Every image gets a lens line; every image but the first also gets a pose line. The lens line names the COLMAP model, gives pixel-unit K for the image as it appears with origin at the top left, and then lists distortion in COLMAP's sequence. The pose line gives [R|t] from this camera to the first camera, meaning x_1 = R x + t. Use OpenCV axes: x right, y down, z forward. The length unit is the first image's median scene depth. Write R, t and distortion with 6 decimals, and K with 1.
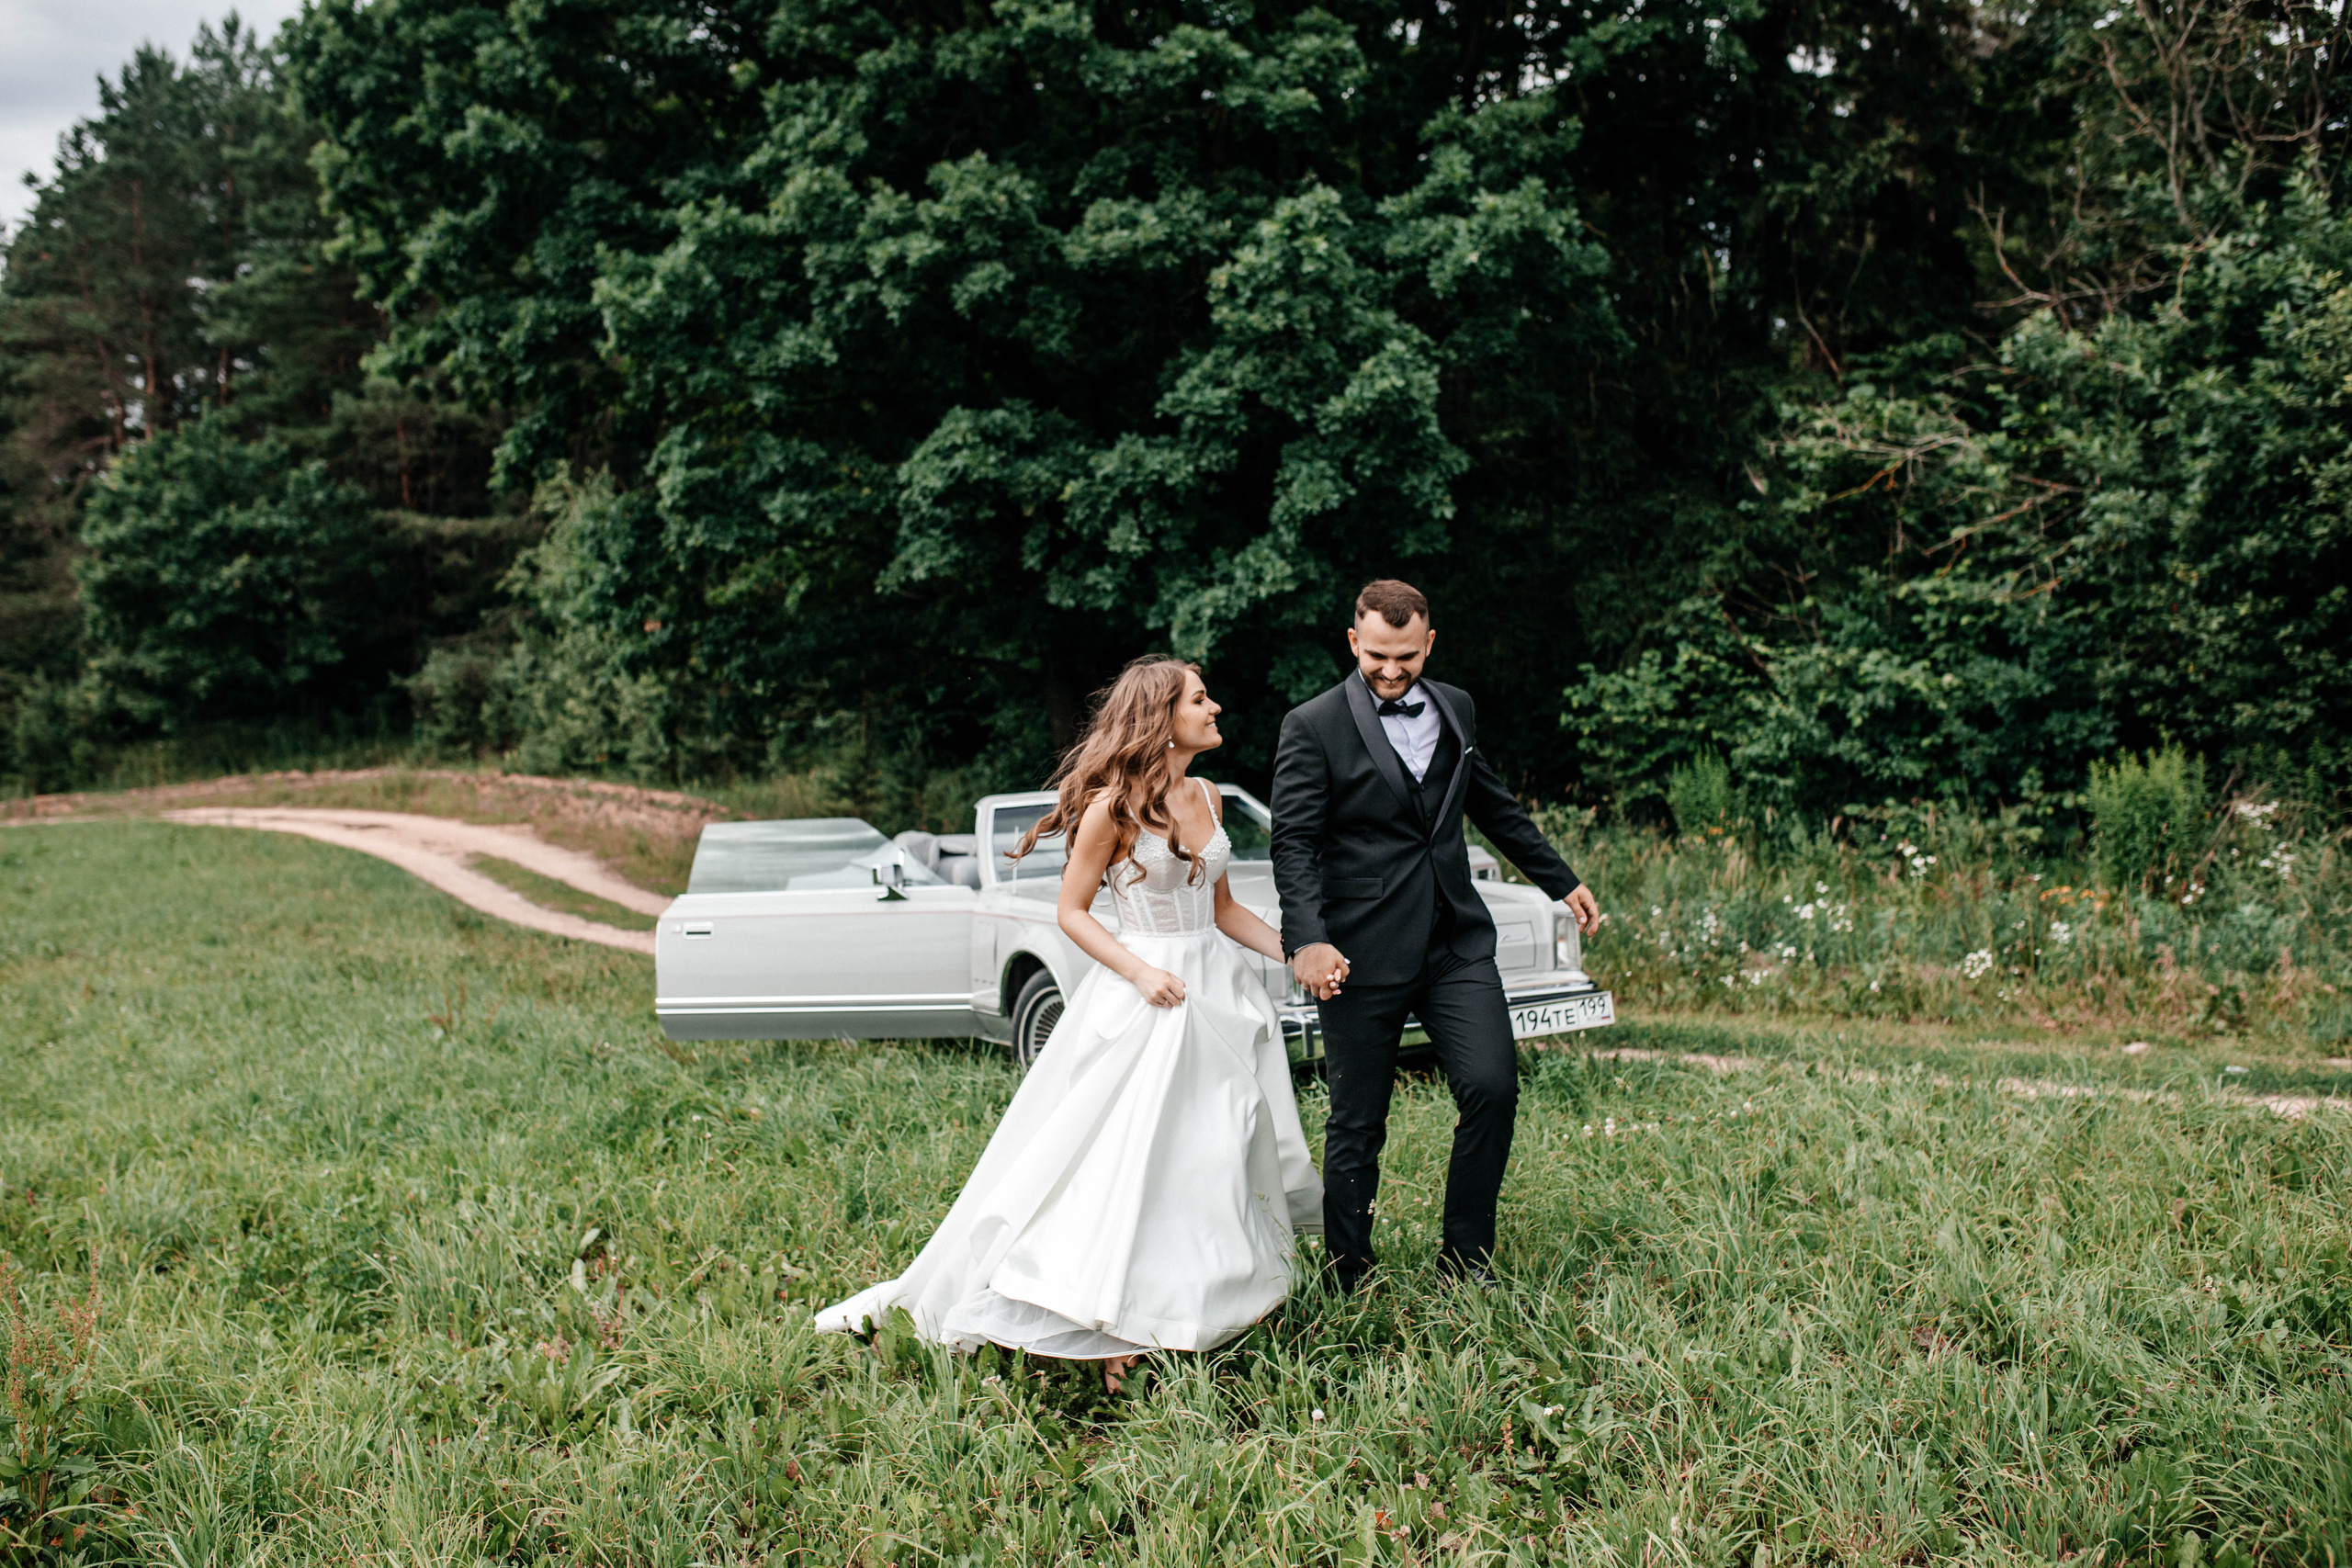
lens RADIAL K [[2349.8, 0, 1176.0], [0, 2349.8, 784.0], [0, 0, 1]] dist [-0.012847, 0.038569]
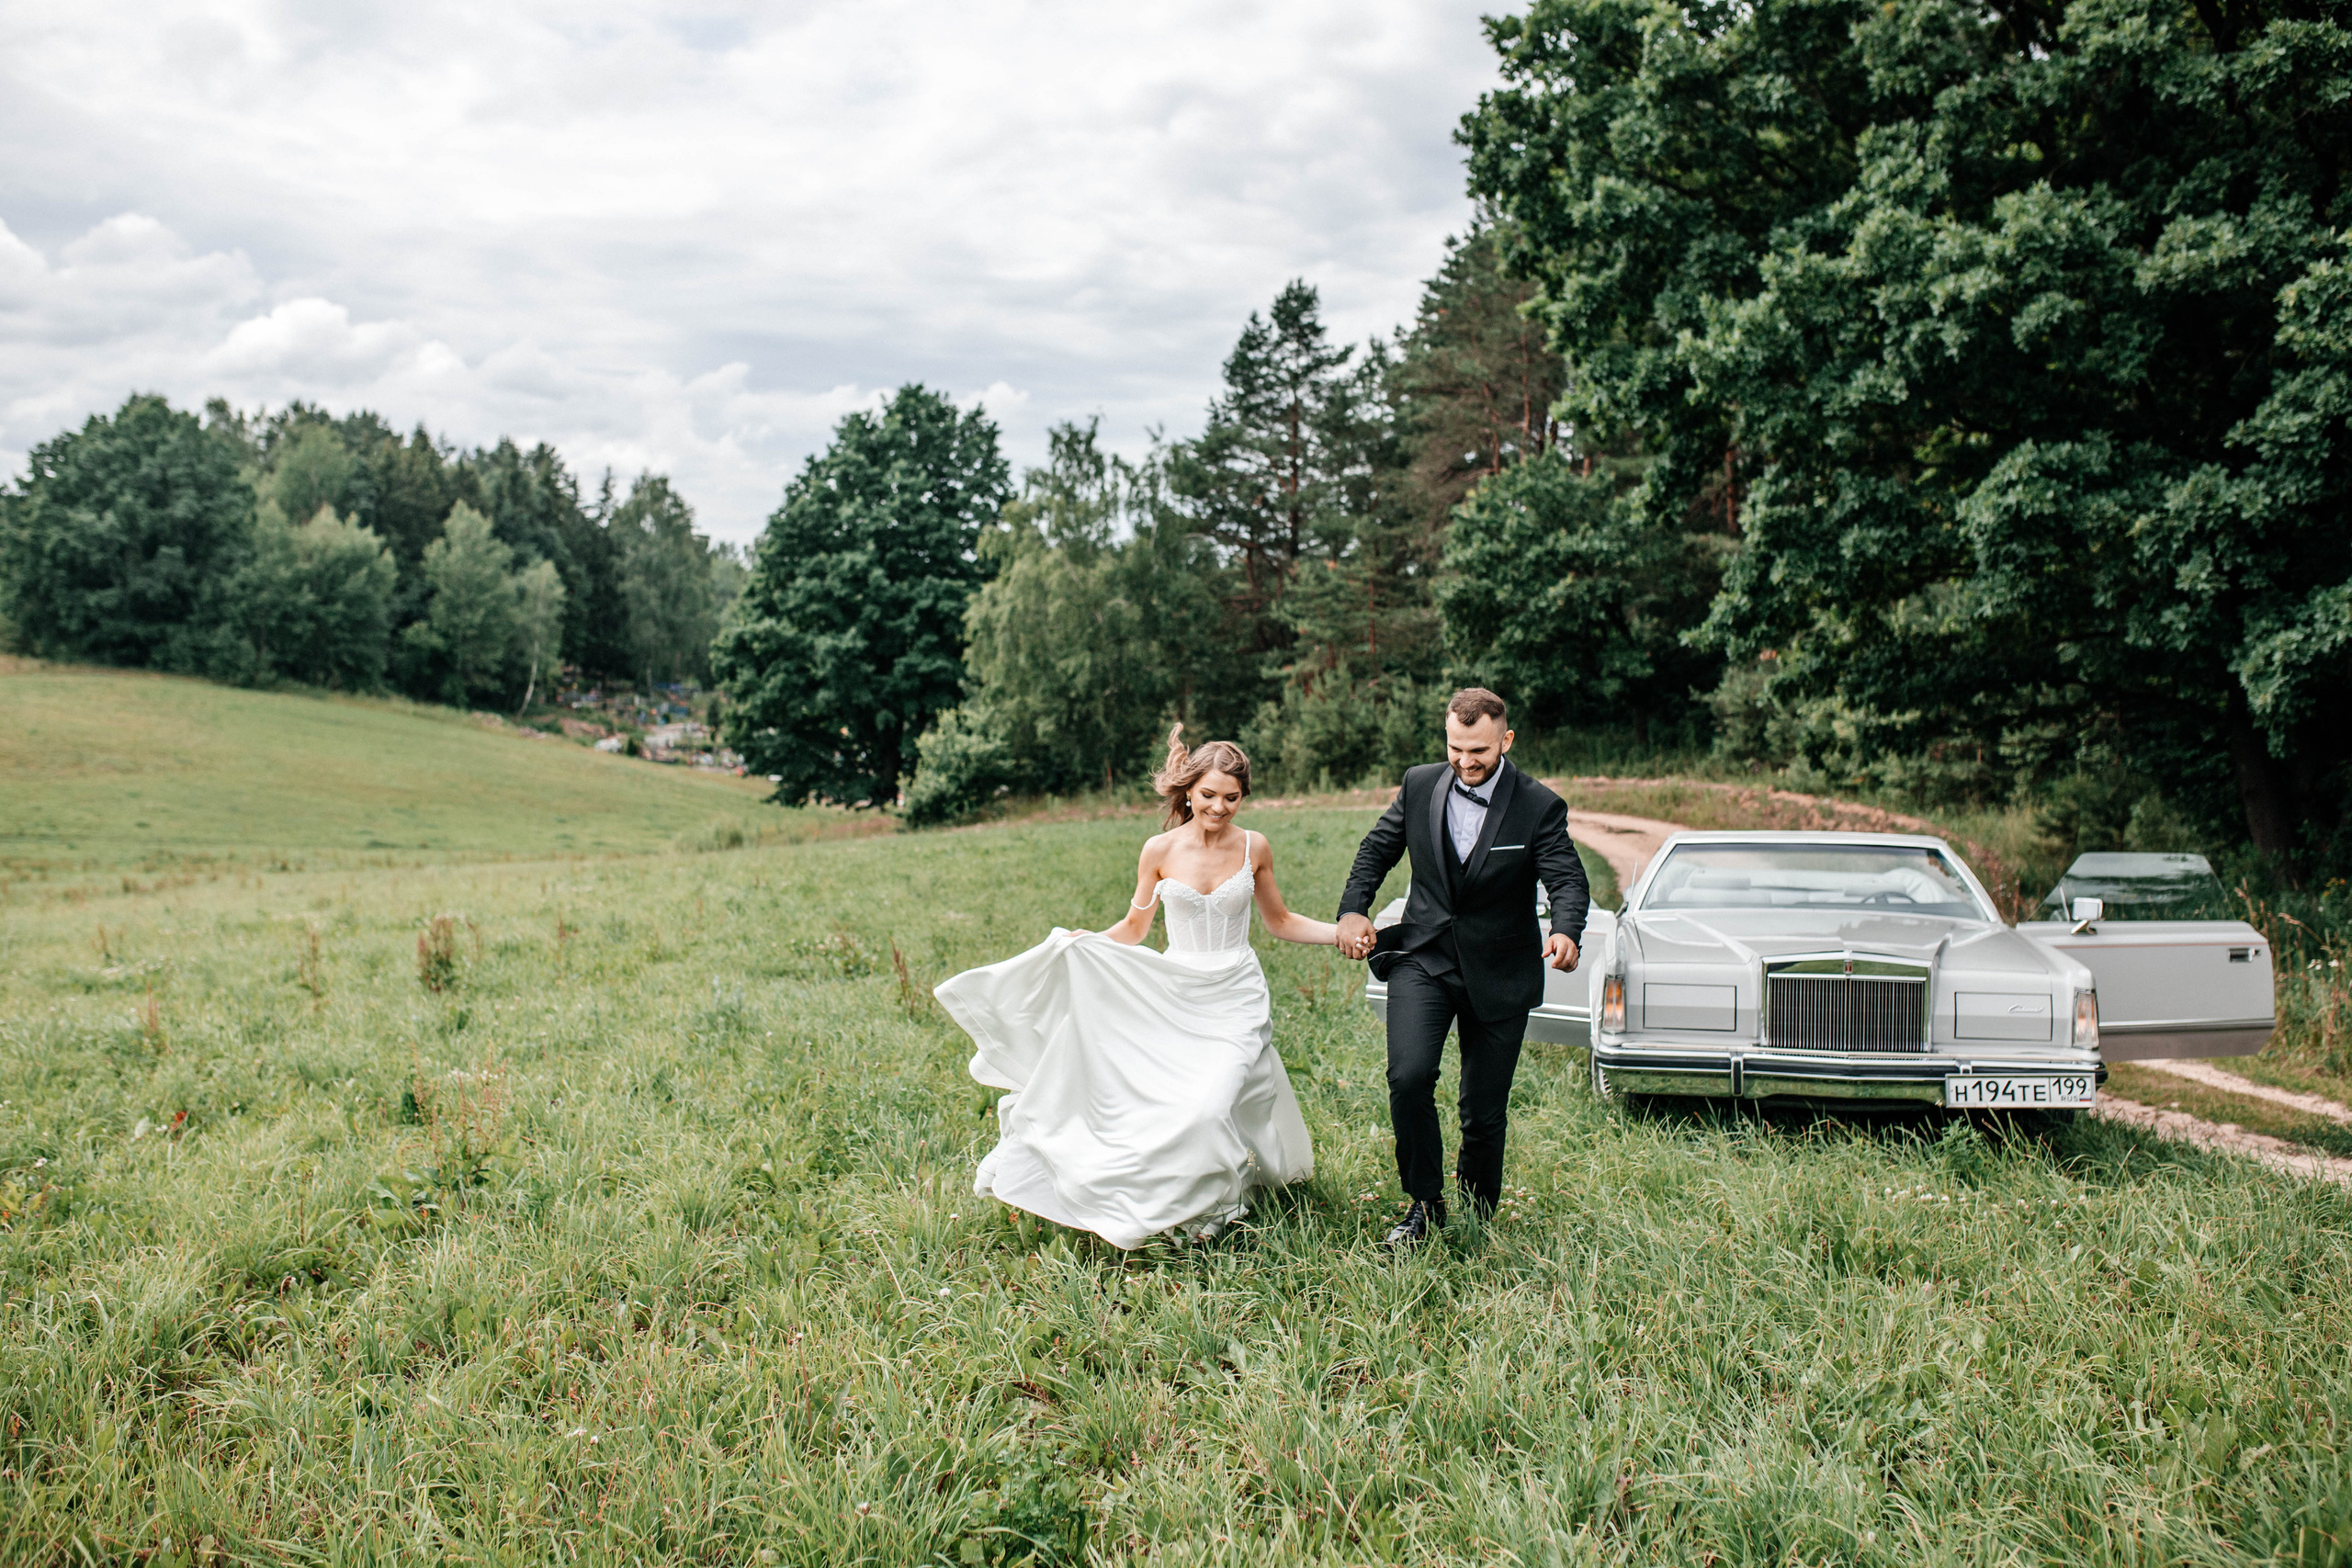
lens RADIAL K [[2364.3, 0, 1169.5], [0, 2364.3, 795.3], [0, 0, 1]] dist [-0.010644, 0.100732]
pose [[0.814767, 0.058323, -0.576848, 0.195381], [-0.058647, 0.998115, 0.018081, -0.009874], [0.576815, 0.019098, 0.816652, -0.009792]]
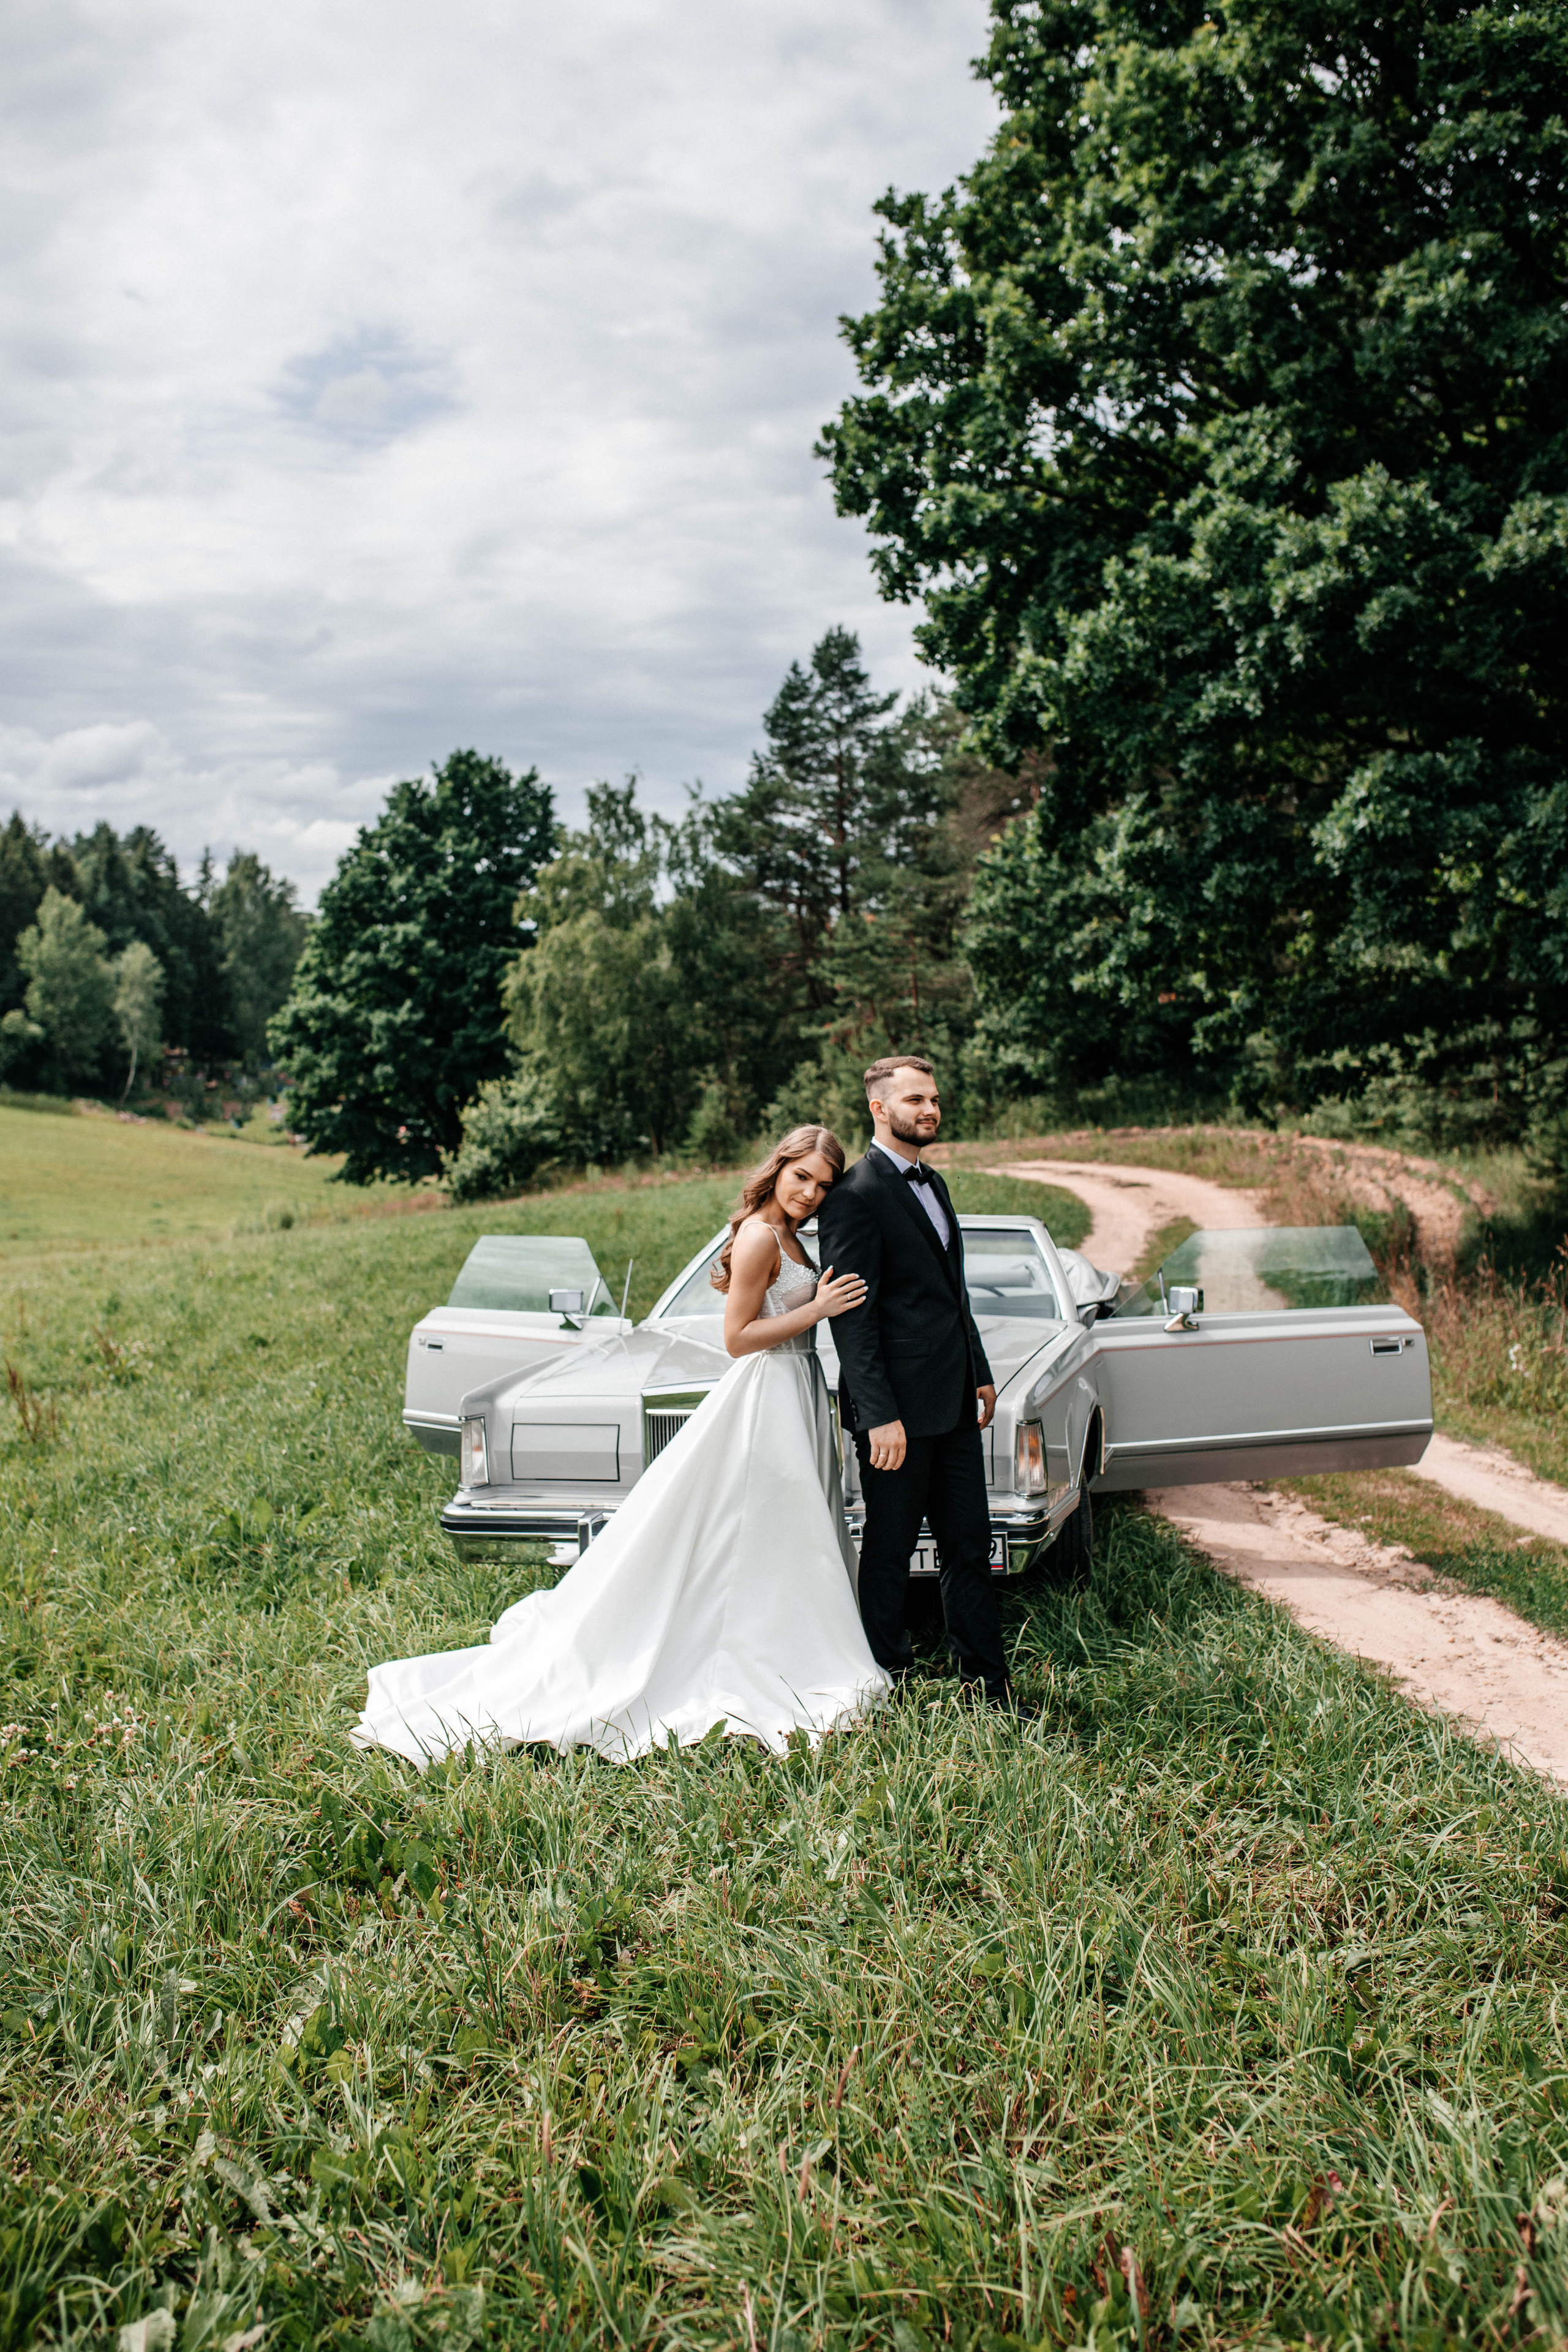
lens RADIAL K [[2350.0, 0, 784.4], [0, 2350.0, 1214.4], [0, 0, 1]] dist [-0.012847, 0.038569]
pose [[0.810332, 0.042837, -0.584403, 0.249574], [-0.020766, 0.998797, 0.044418, -0.022353], [0.585603, -0.023858, 0.810247, 0.148172]]
